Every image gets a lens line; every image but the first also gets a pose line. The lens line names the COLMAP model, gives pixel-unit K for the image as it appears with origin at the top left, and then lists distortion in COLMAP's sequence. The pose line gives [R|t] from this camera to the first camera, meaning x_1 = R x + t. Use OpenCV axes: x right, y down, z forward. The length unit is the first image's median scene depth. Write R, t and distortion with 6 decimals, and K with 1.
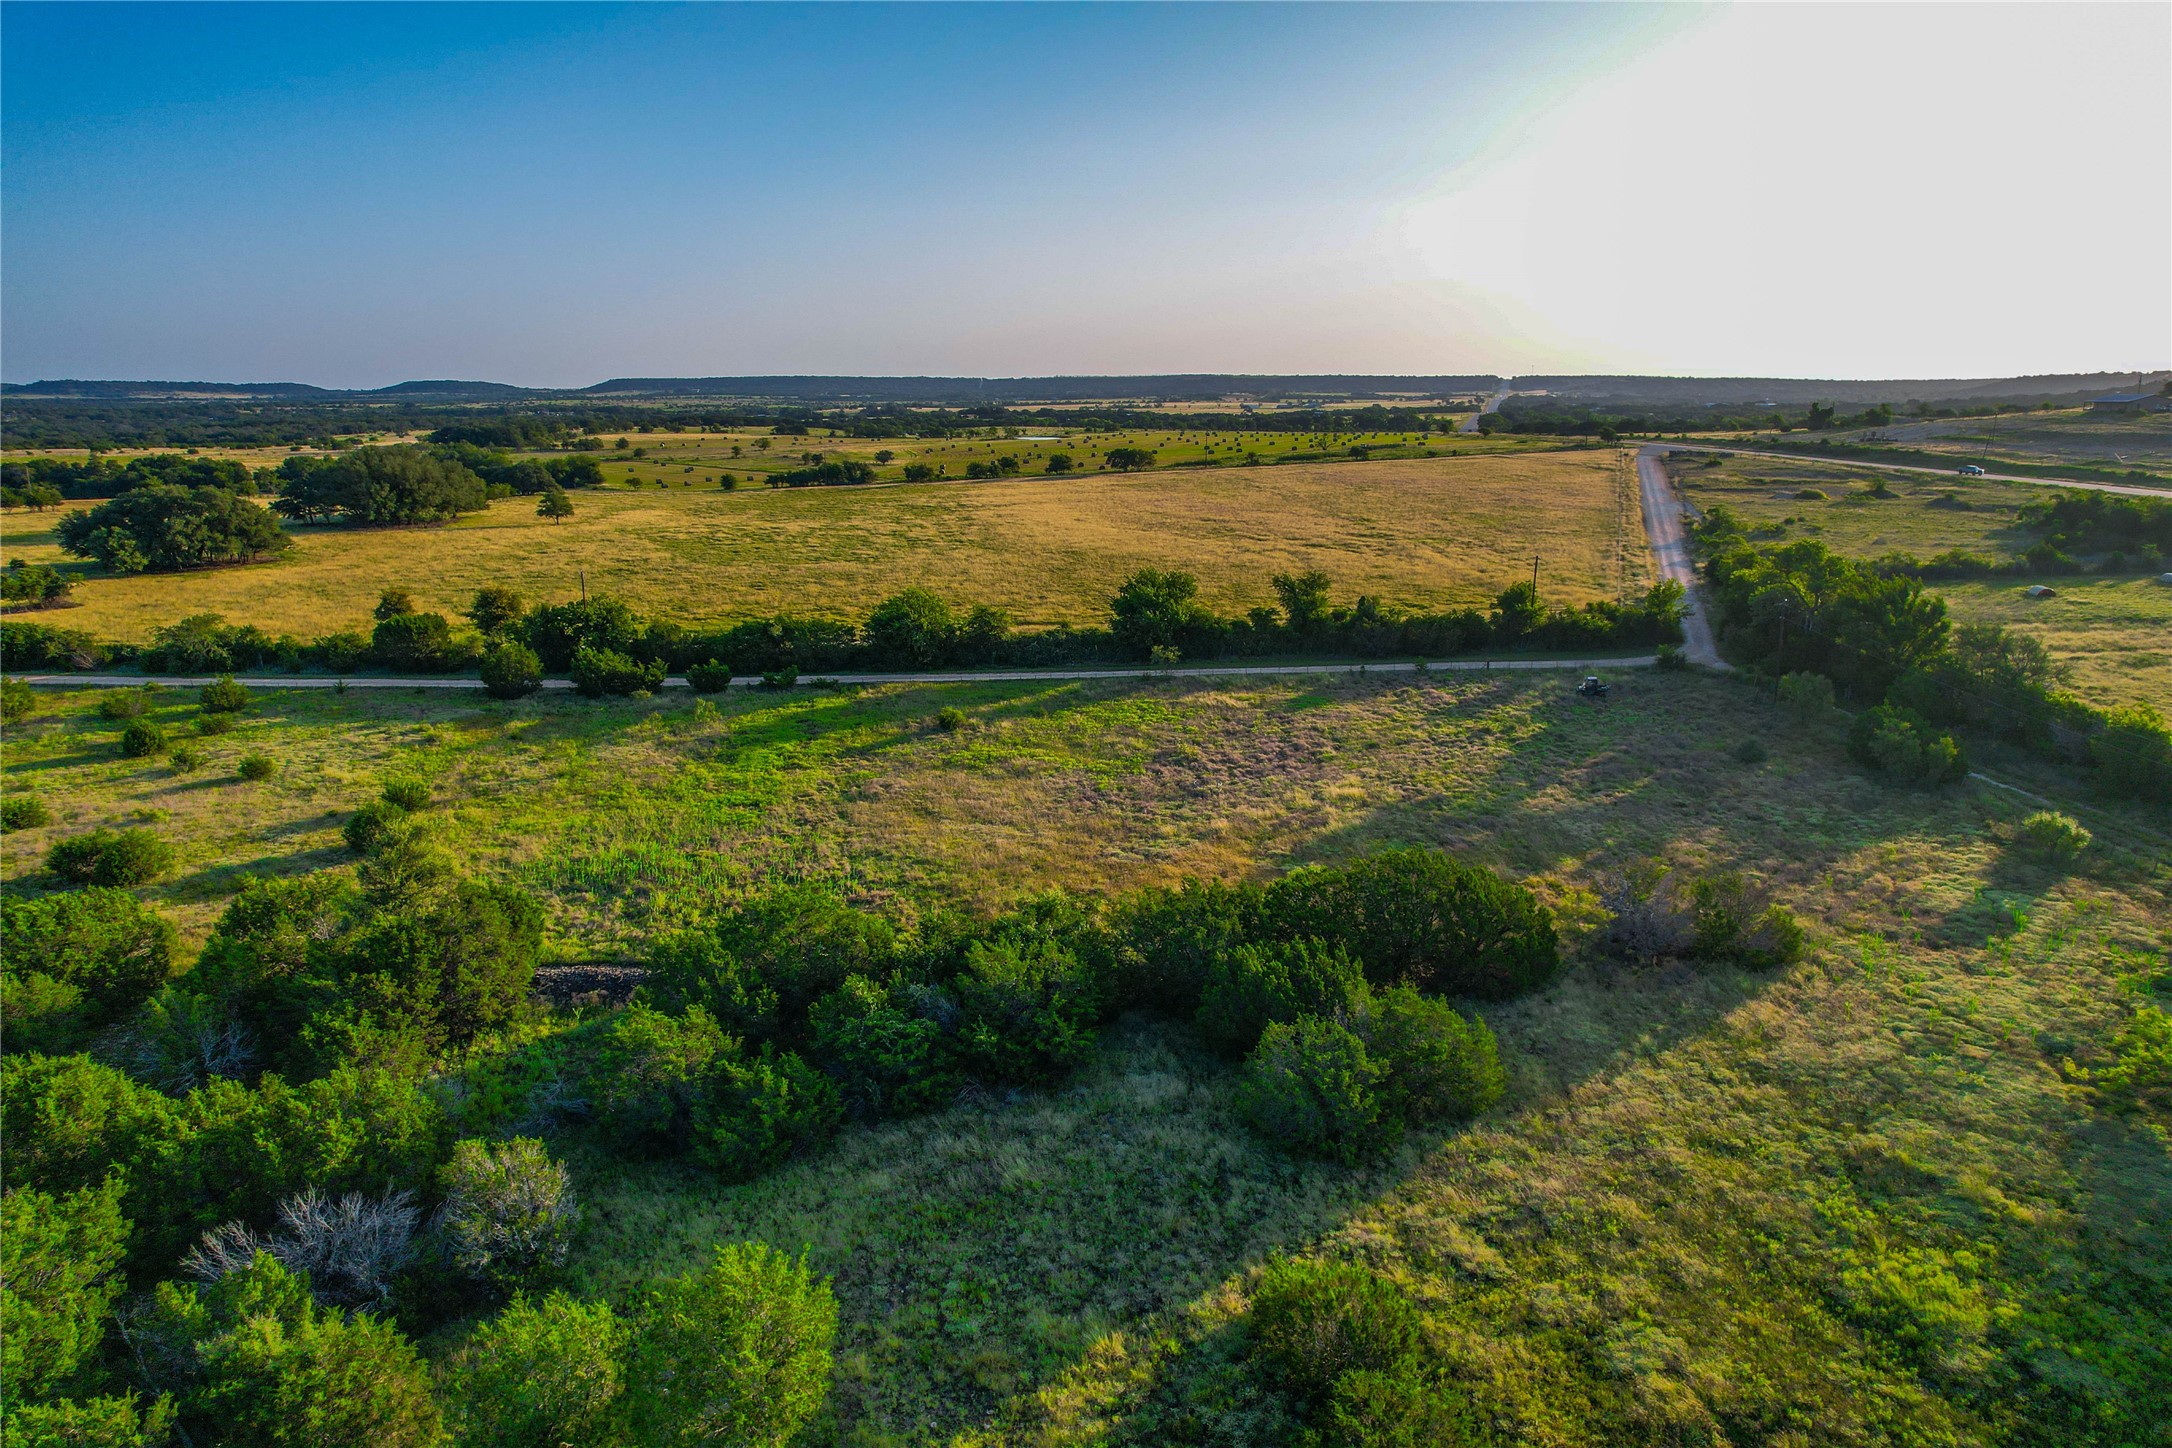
lens RADIAL K [[1385.2, 0, 1083.0], [0, 1385.2, 725.9], [0, 0, 1]] dist [-0.077708, 0.067585]
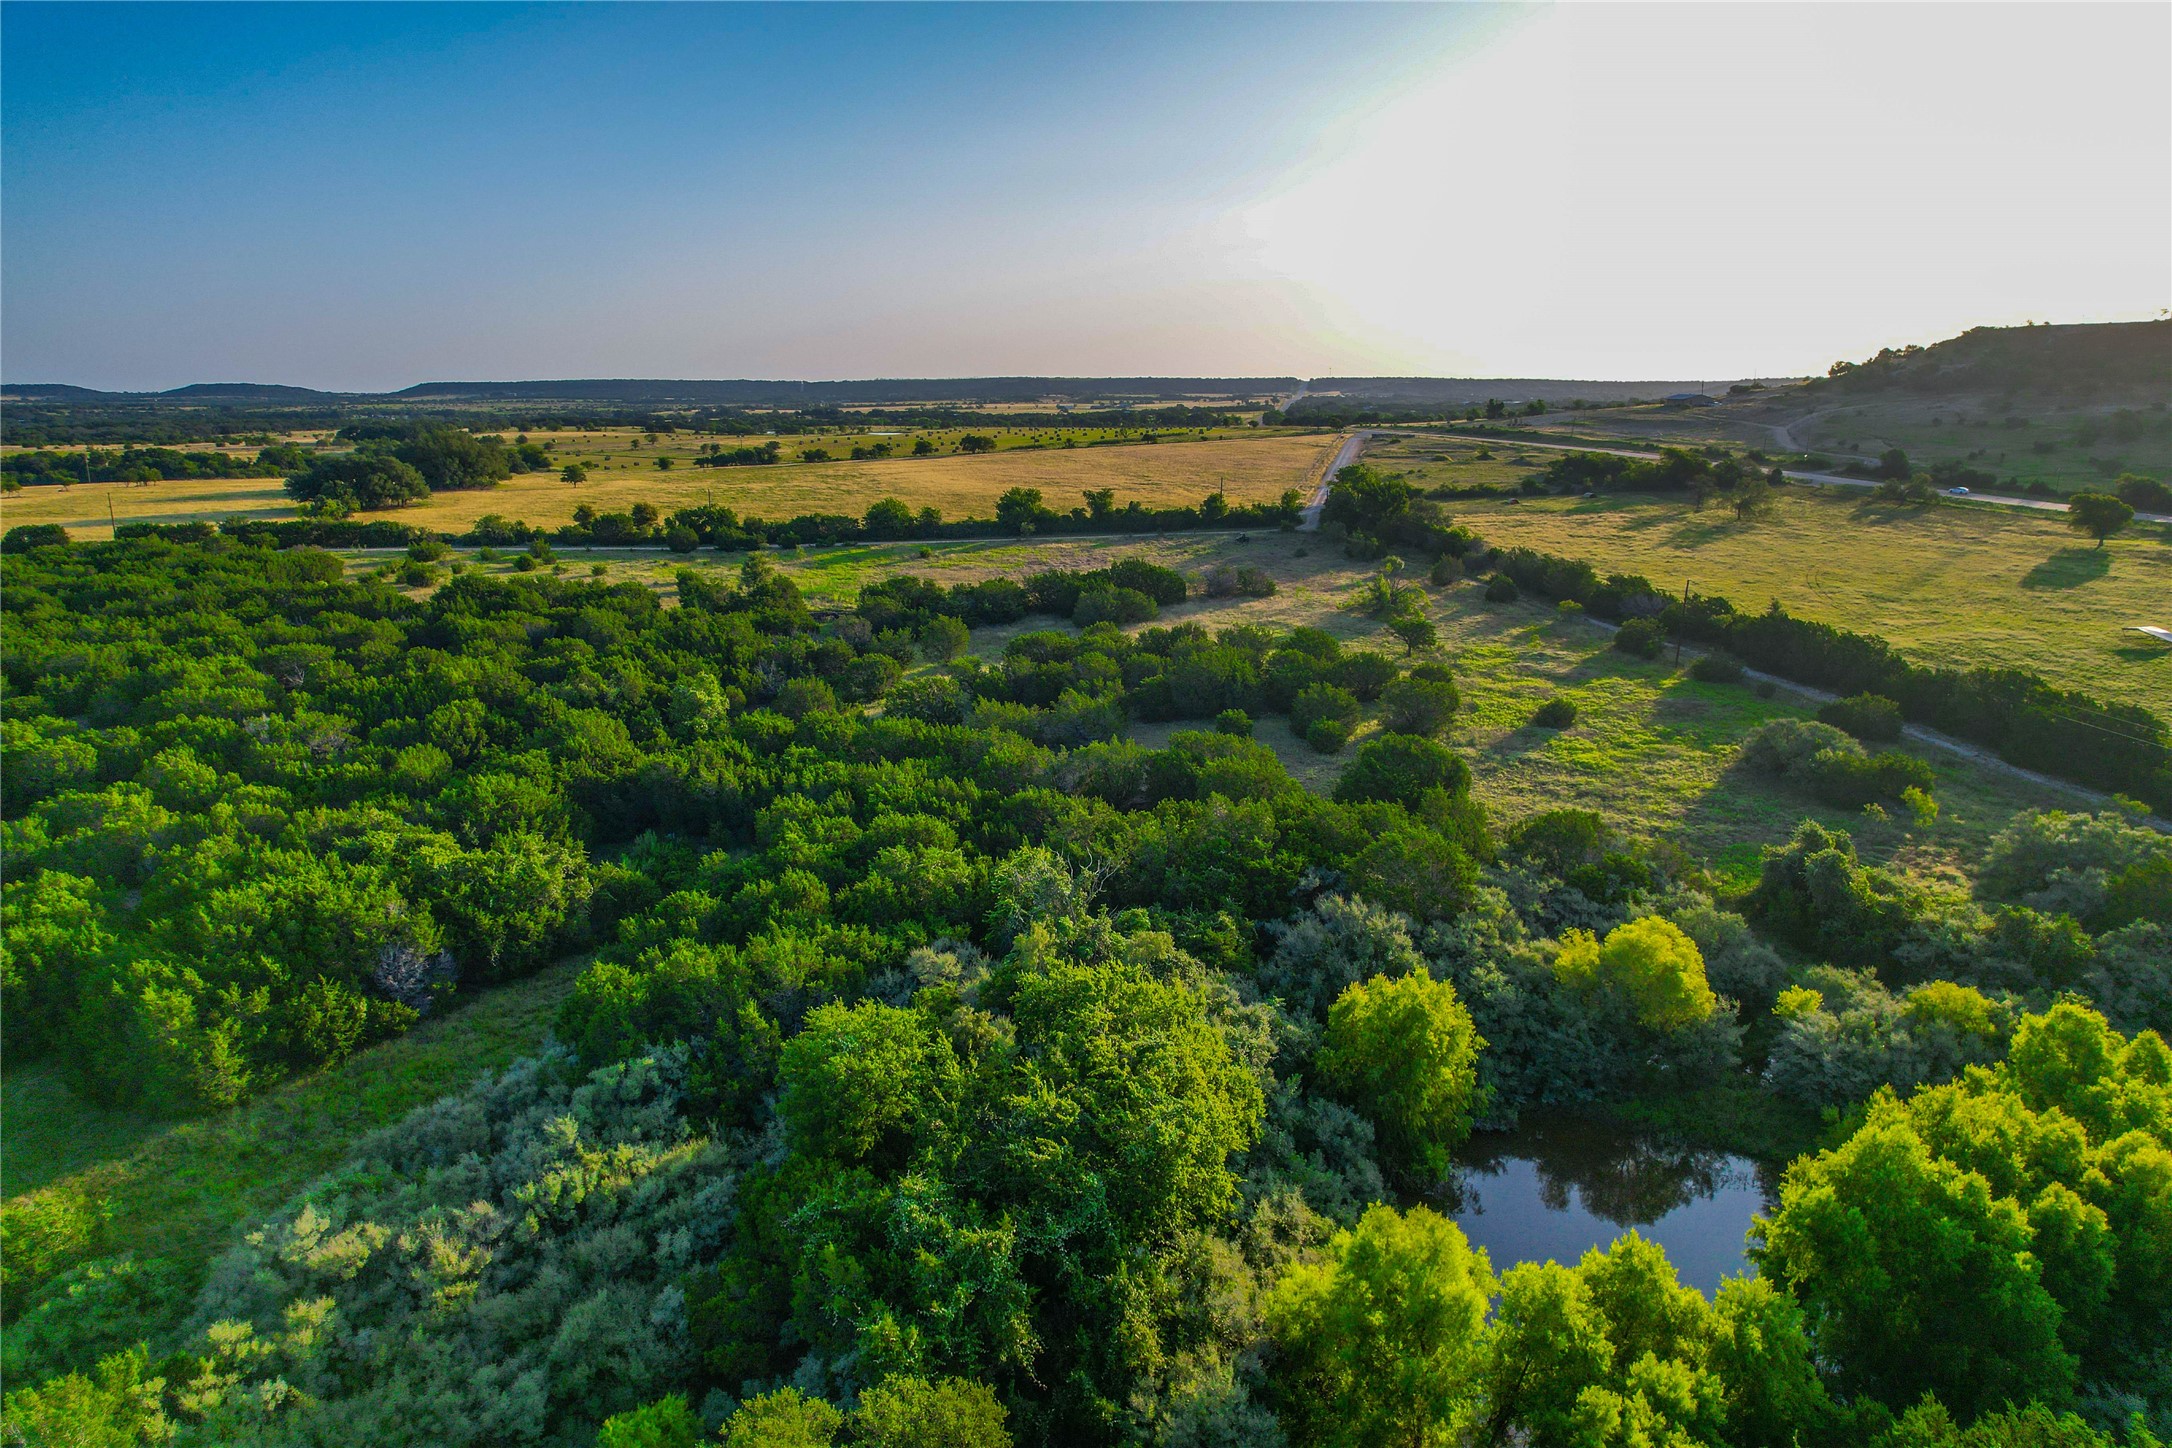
lens RADIAL K [[1385.2, 0, 1079.9], [0, 1385.2, 720.8], [0, 0, 1]] dist [-0.077708, 0.067585]
pose [[0.991841, -0.029210, 0.124089, -0.037485], [0.029855, 0.999549, -0.003342, 0.073245], [-0.123935, 0.007019, 0.992265, -0.296530]]
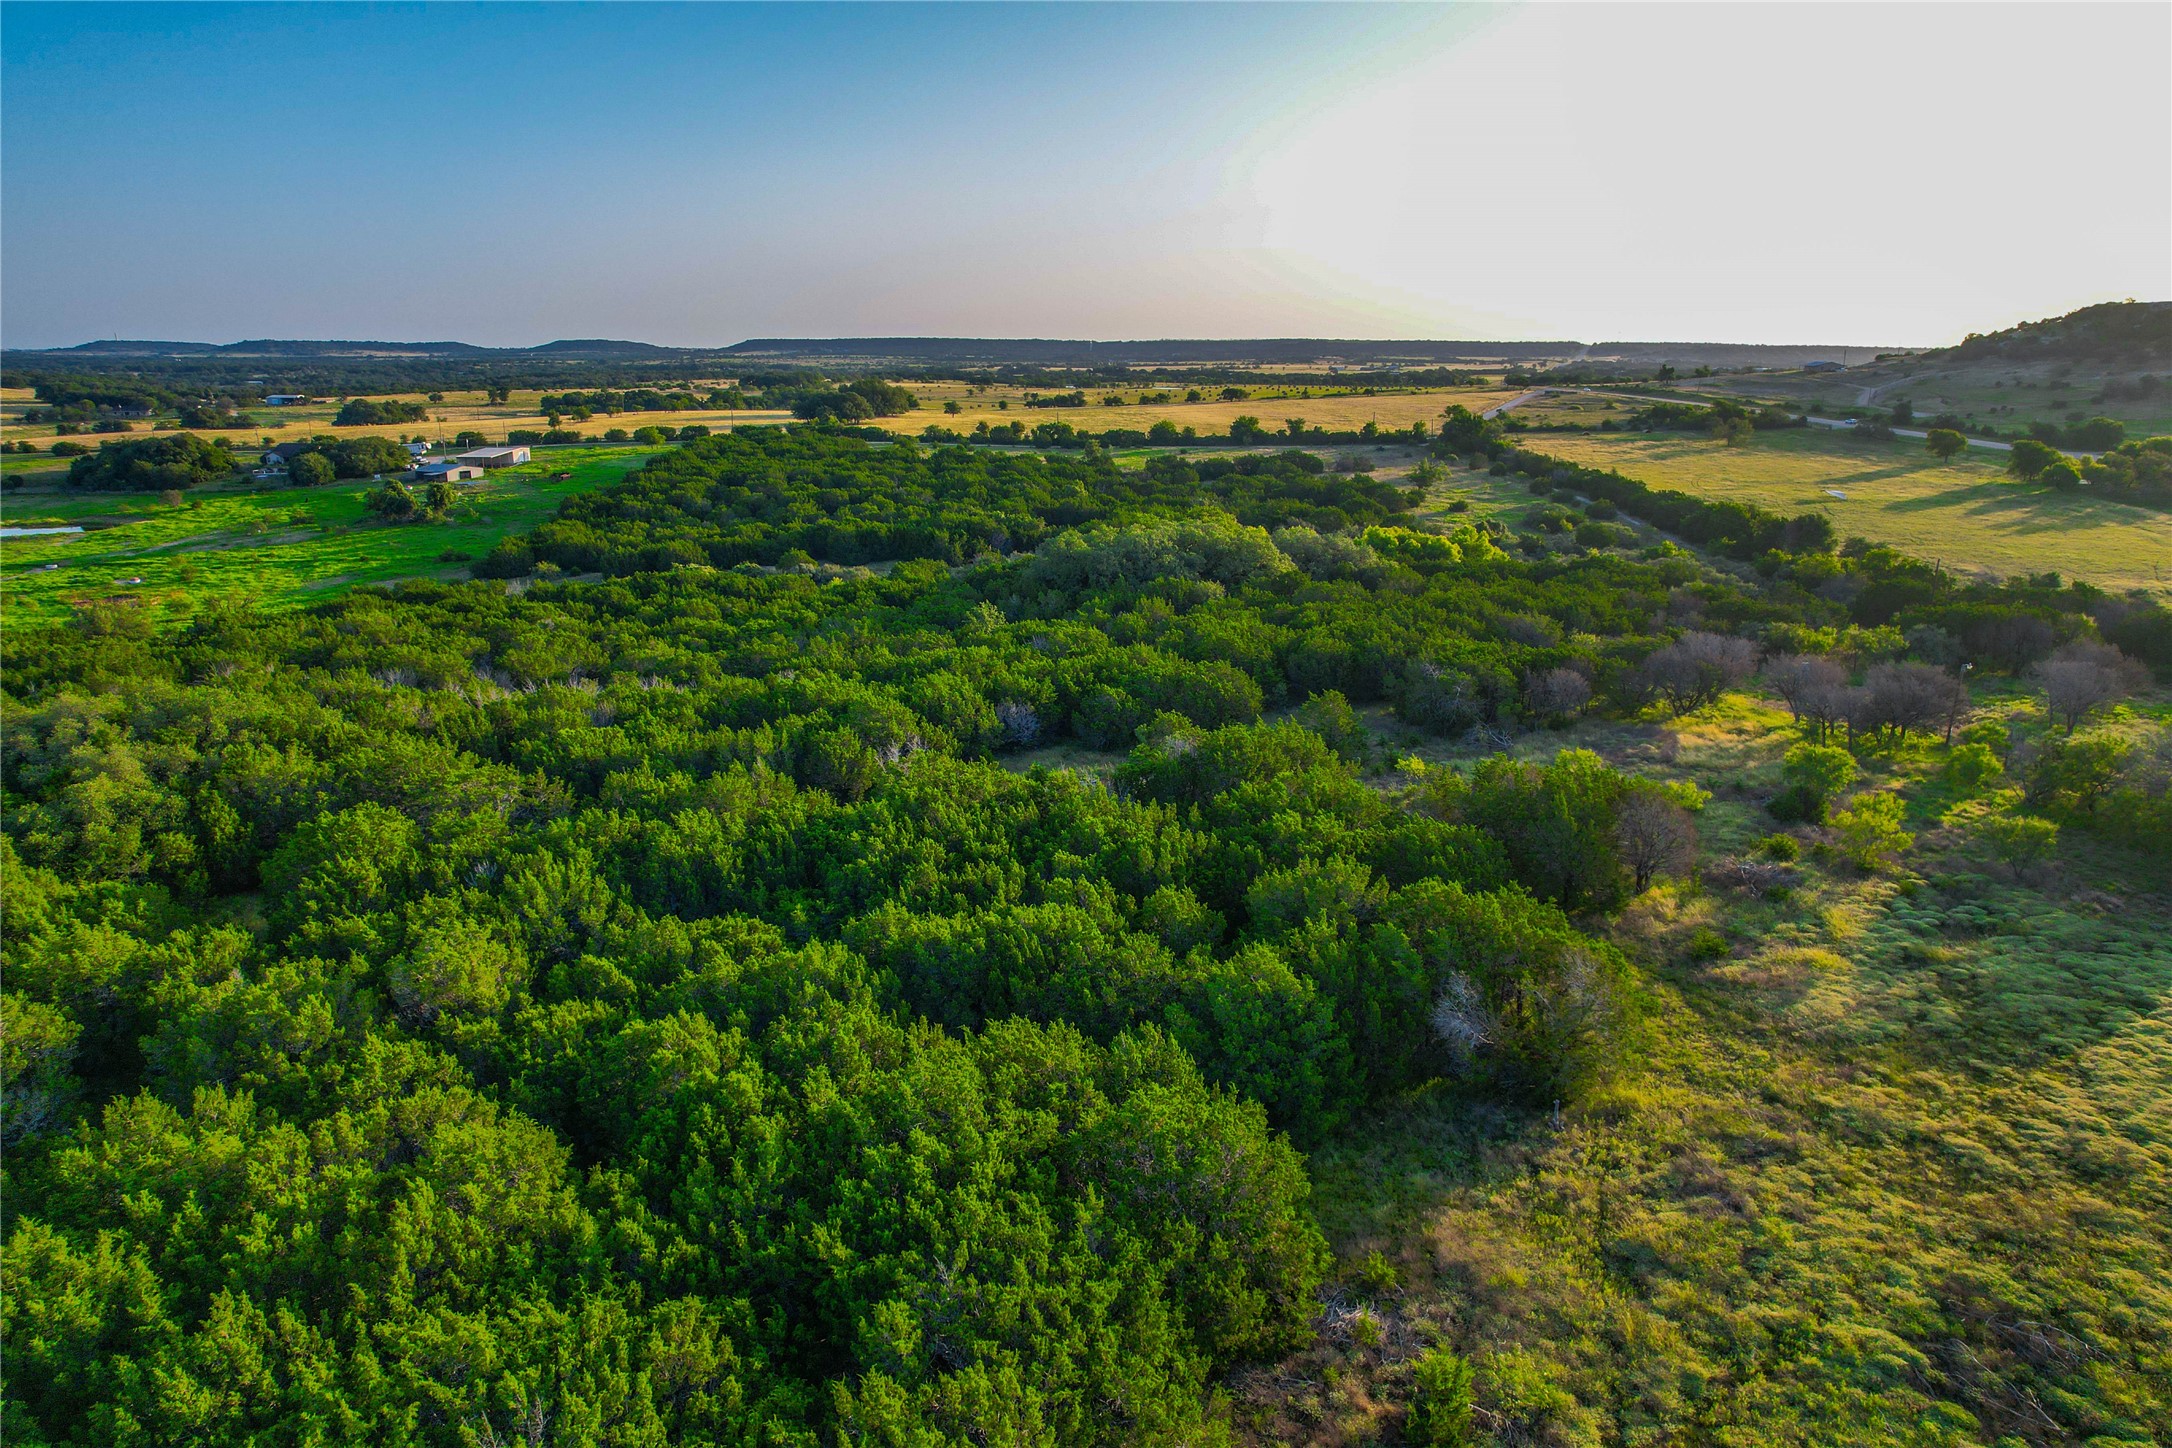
lens RADIAL K [[1385.2, 0, 1073.7], [0, 1385.2, 722.6], [0, 0, 1]] dist [-0.077708, 0.067585]
pose [[0.997090, 0.023762, -0.072436, -0.030119], [-0.022037, 0.999456, 0.024524, 0.170498], [0.072980, -0.022857, 0.997071, -0.706487]]
